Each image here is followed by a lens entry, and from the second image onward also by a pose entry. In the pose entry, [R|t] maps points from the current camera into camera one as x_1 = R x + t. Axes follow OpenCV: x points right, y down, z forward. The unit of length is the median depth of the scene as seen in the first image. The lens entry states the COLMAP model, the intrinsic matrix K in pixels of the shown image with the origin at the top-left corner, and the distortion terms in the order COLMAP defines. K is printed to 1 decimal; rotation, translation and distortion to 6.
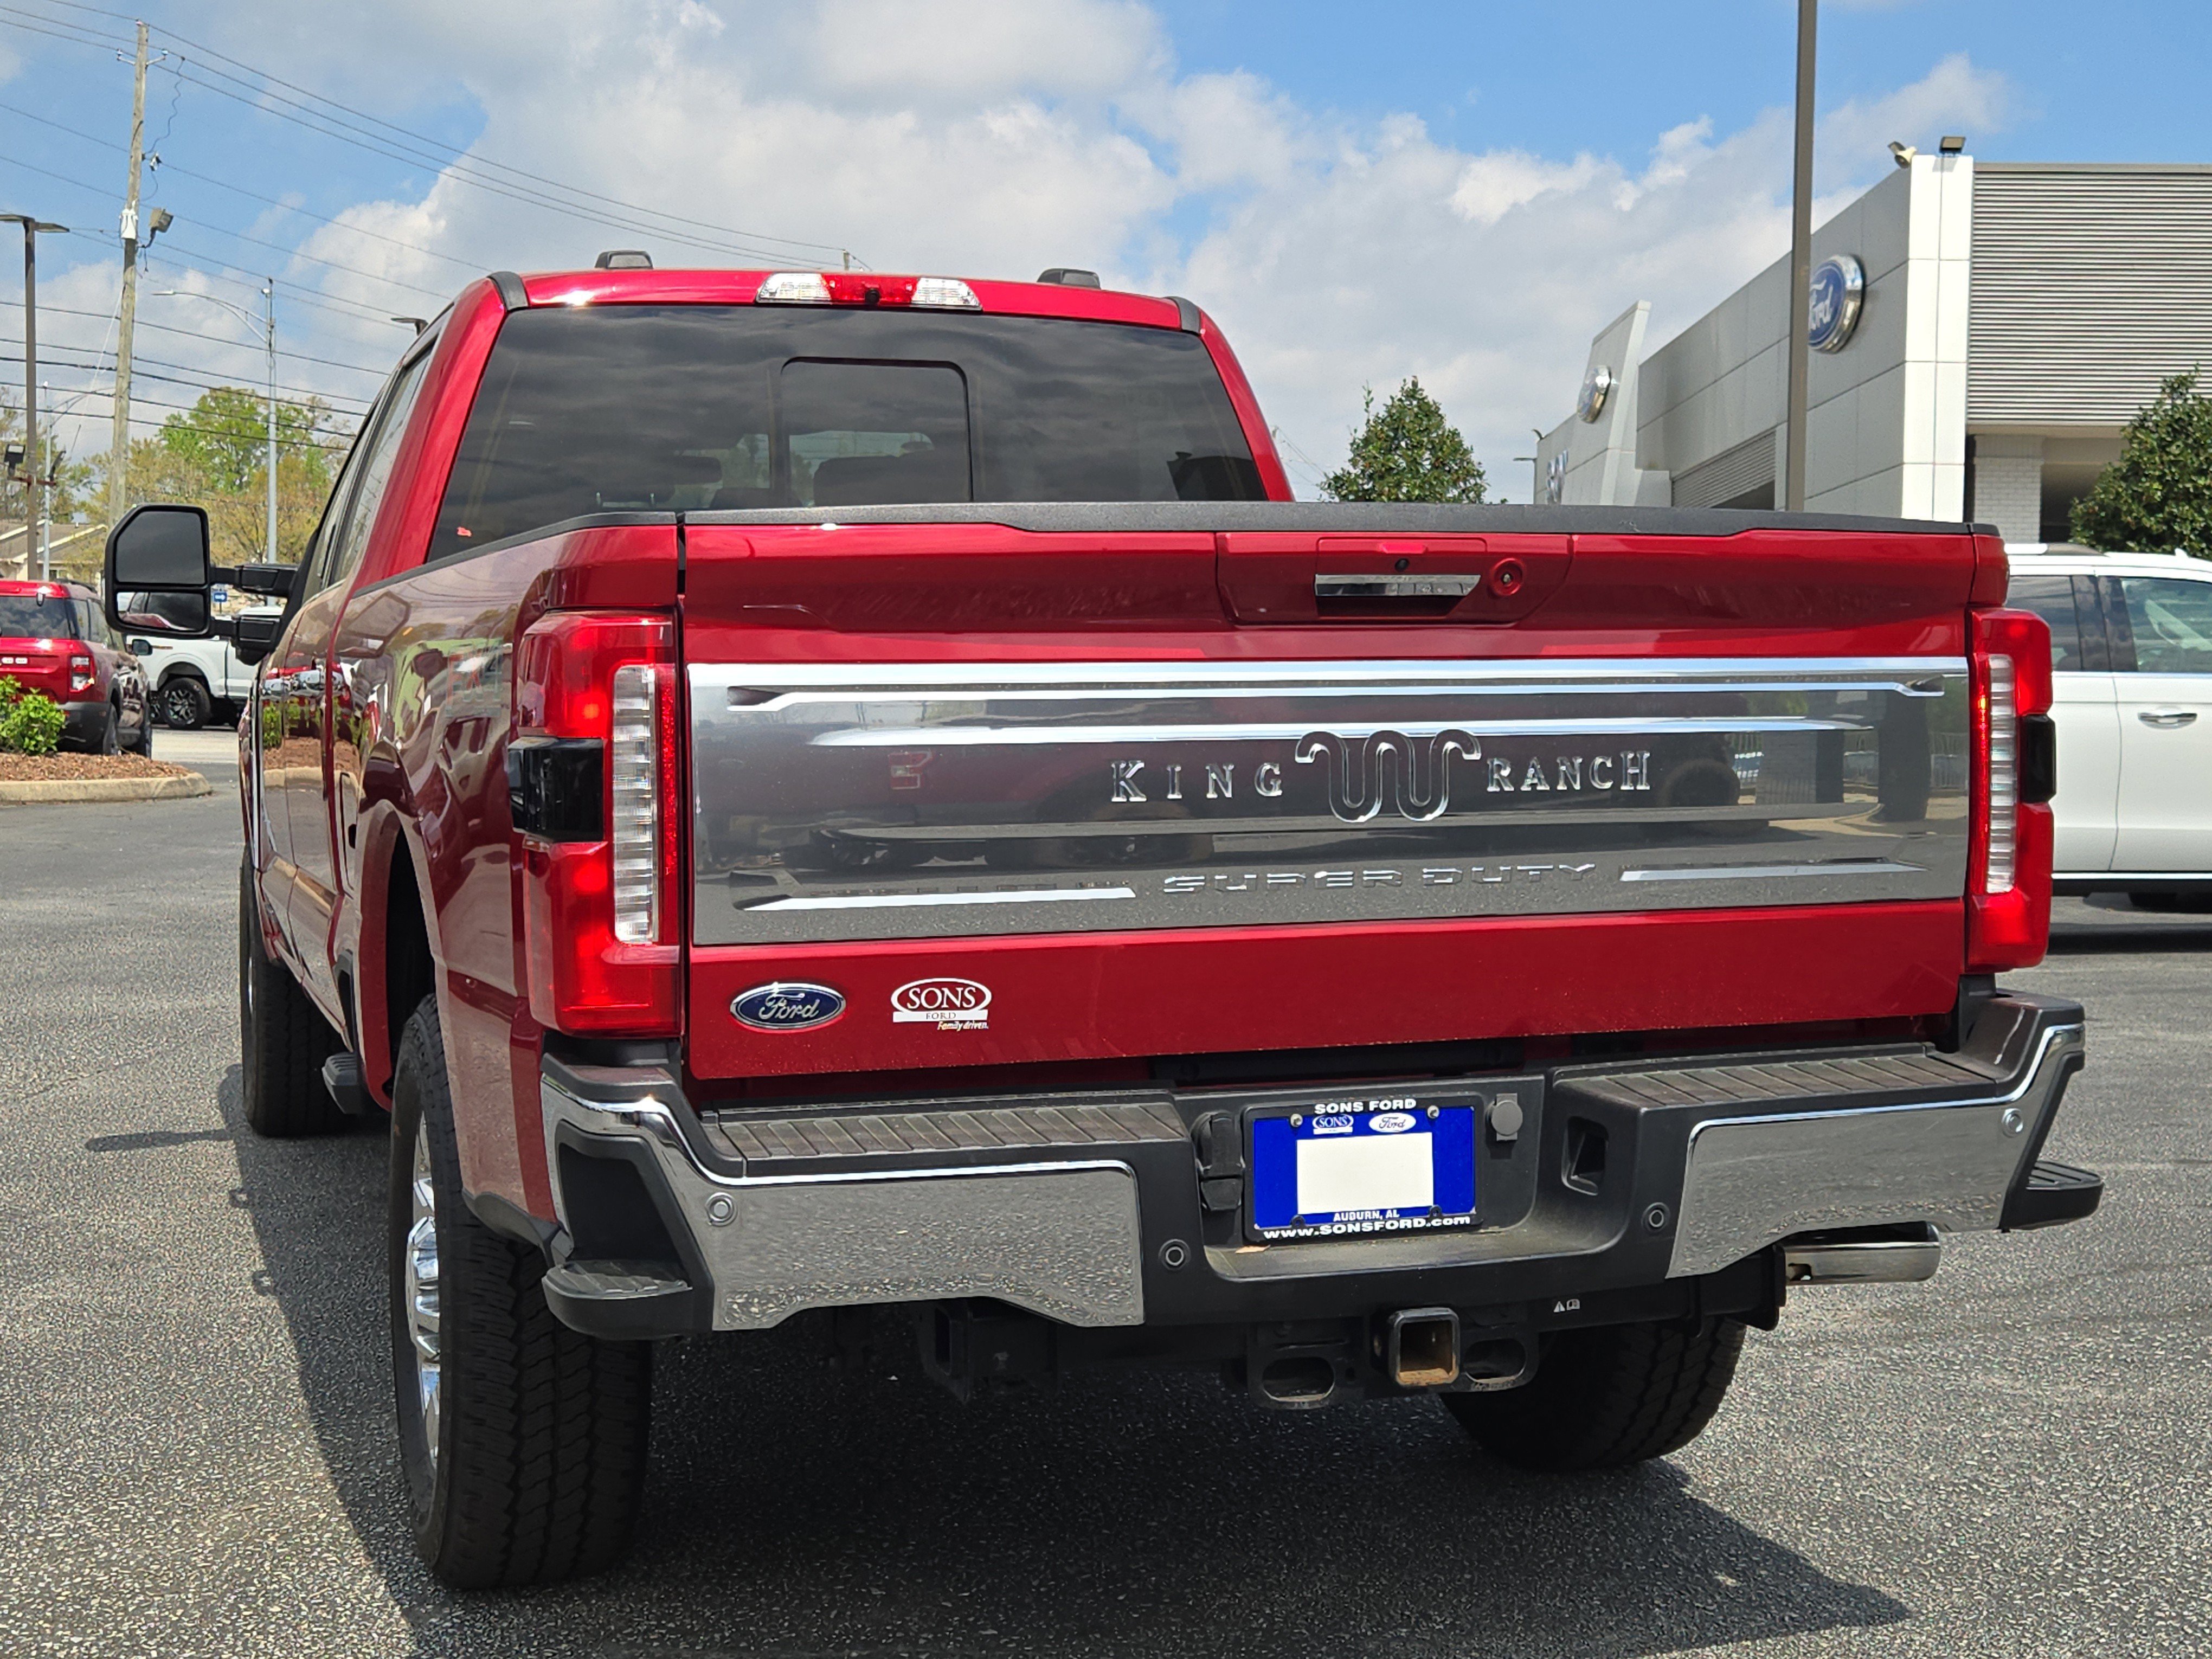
lens RADIAL K [[2962.1, 0, 1091.5], [0, 2962.1, 835.4], [0, 0, 1]] dist [0.072724, -0.051923]
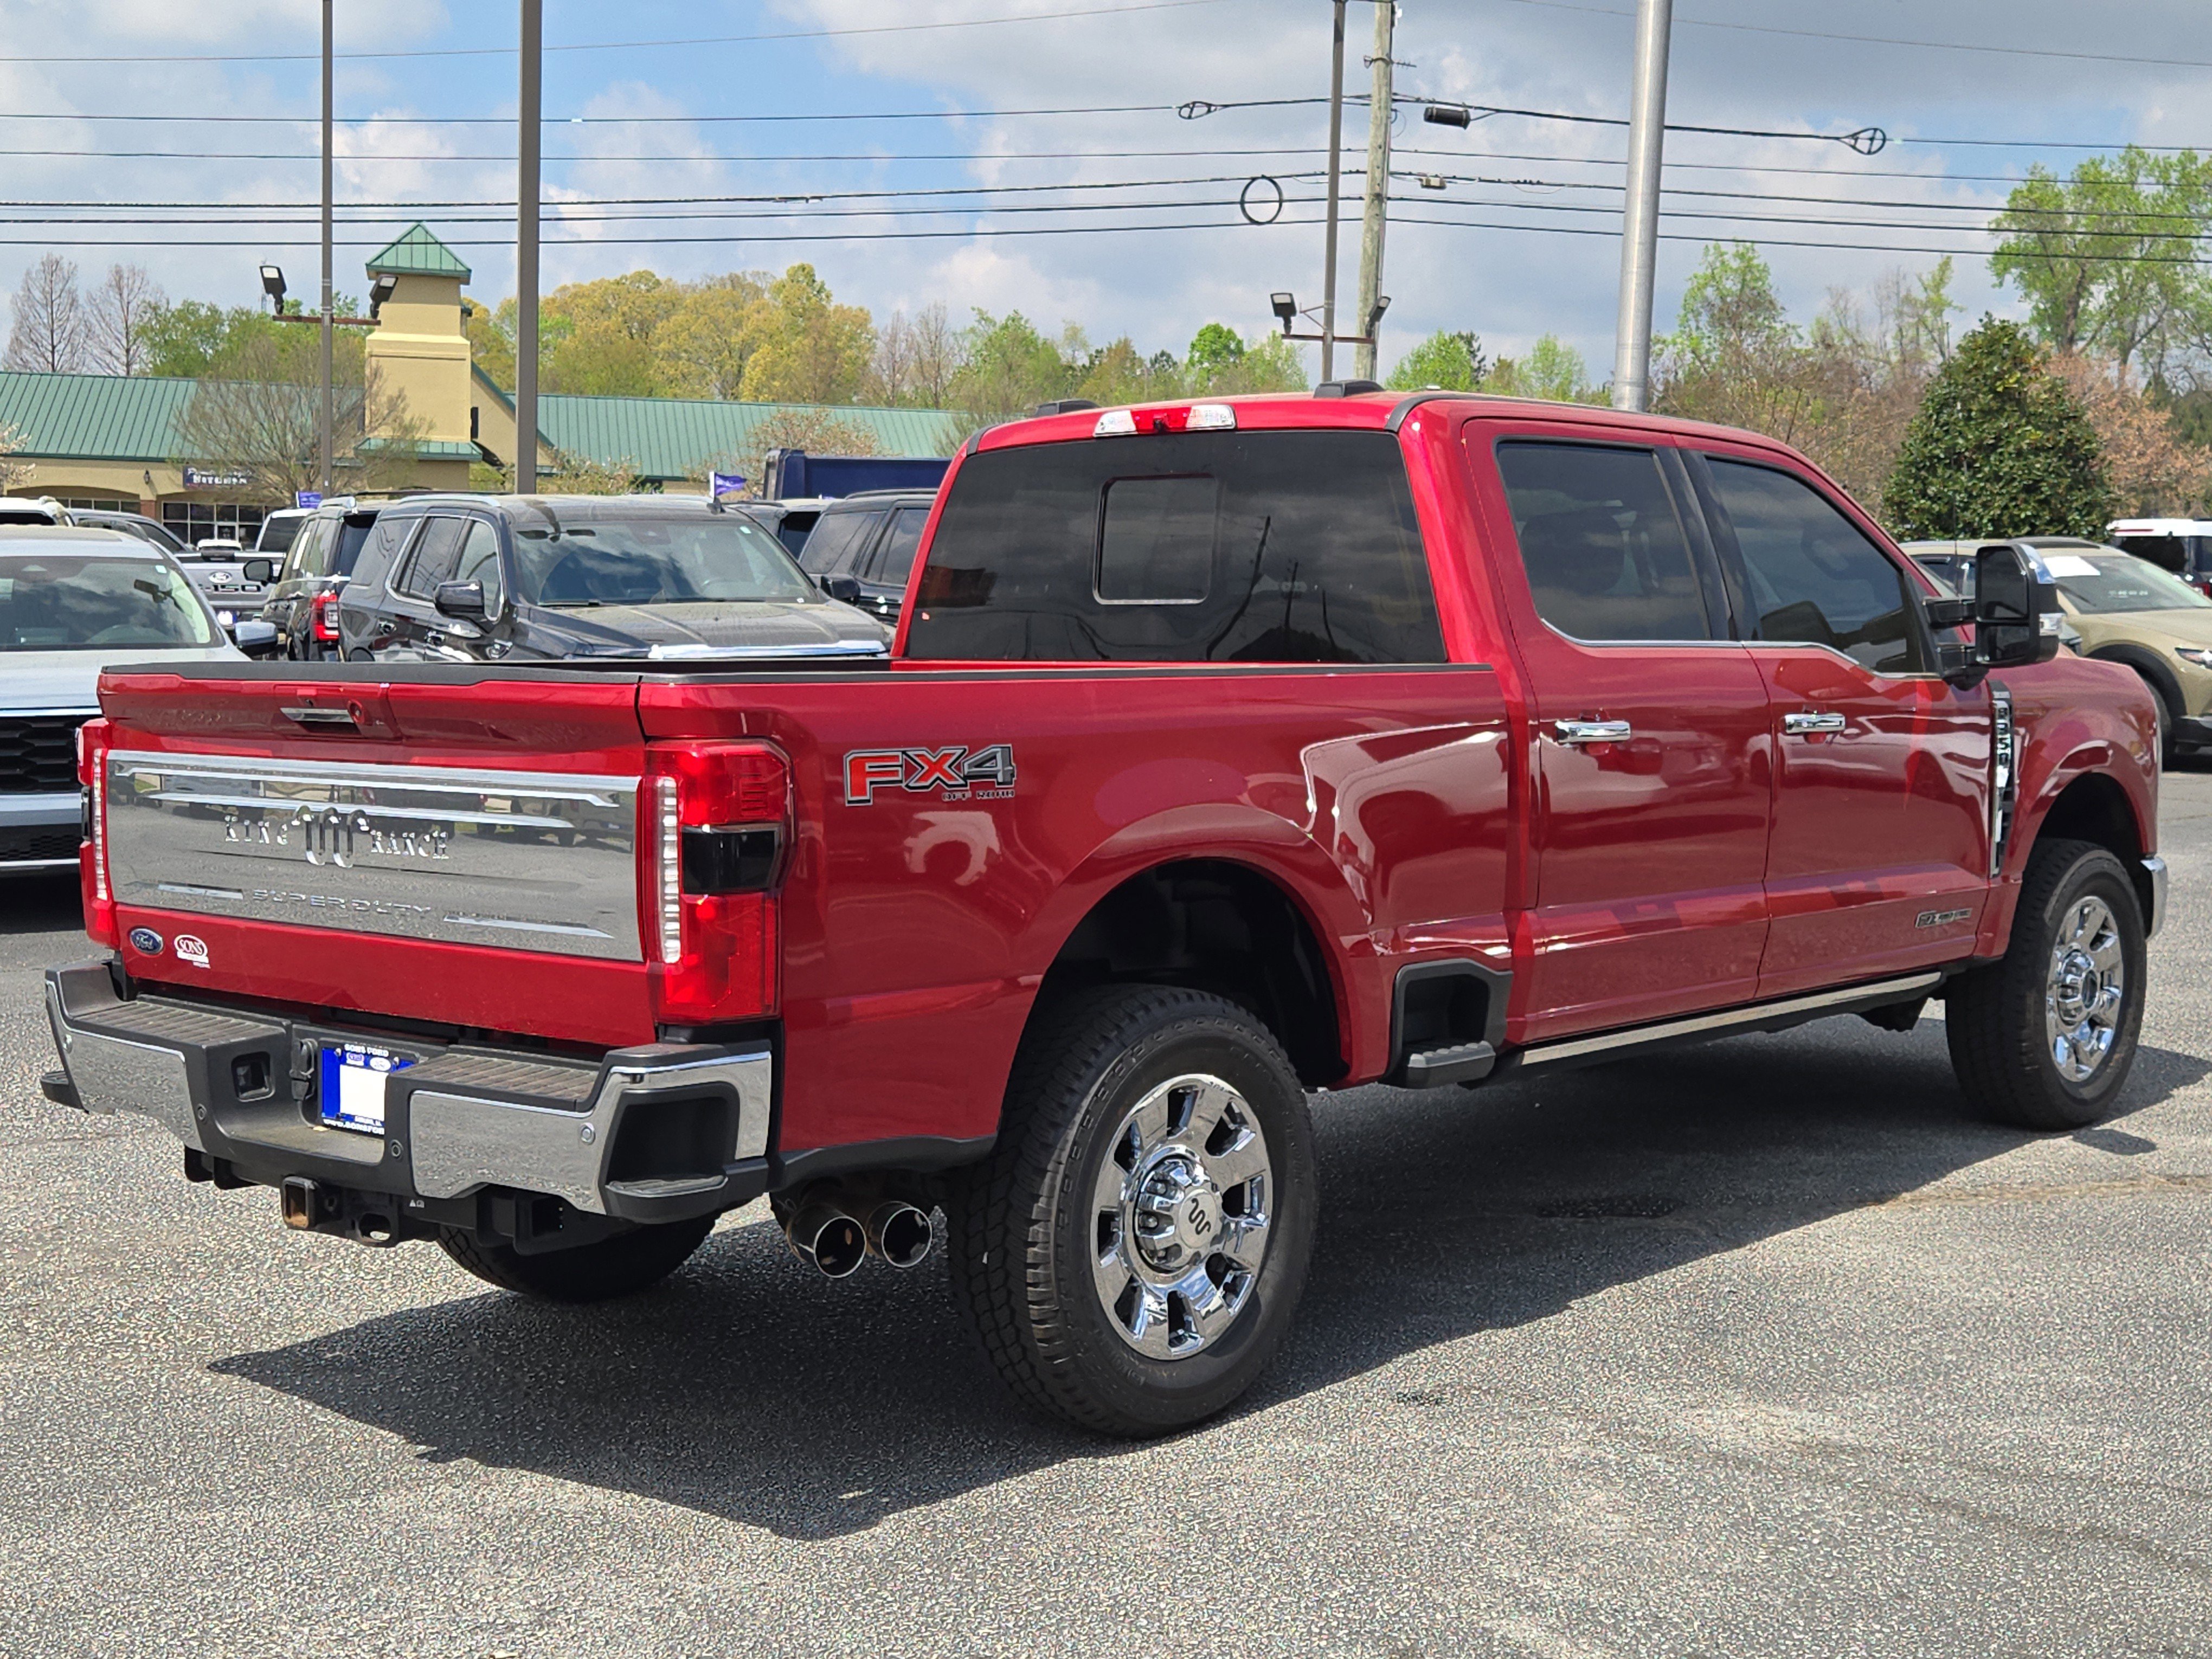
lens RADIAL K [[2962.1, 0, 1091.5], [0, 2962.1, 835.4], [0, 0, 1]] dist [0.072724, -0.051923]
pose [[0.484619, 0.075000, -0.871504, 1.603217], [-0.039727, 0.997177, 0.063724, -0.132005], [0.873823, 0.003740, 0.486230, 0.579006]]
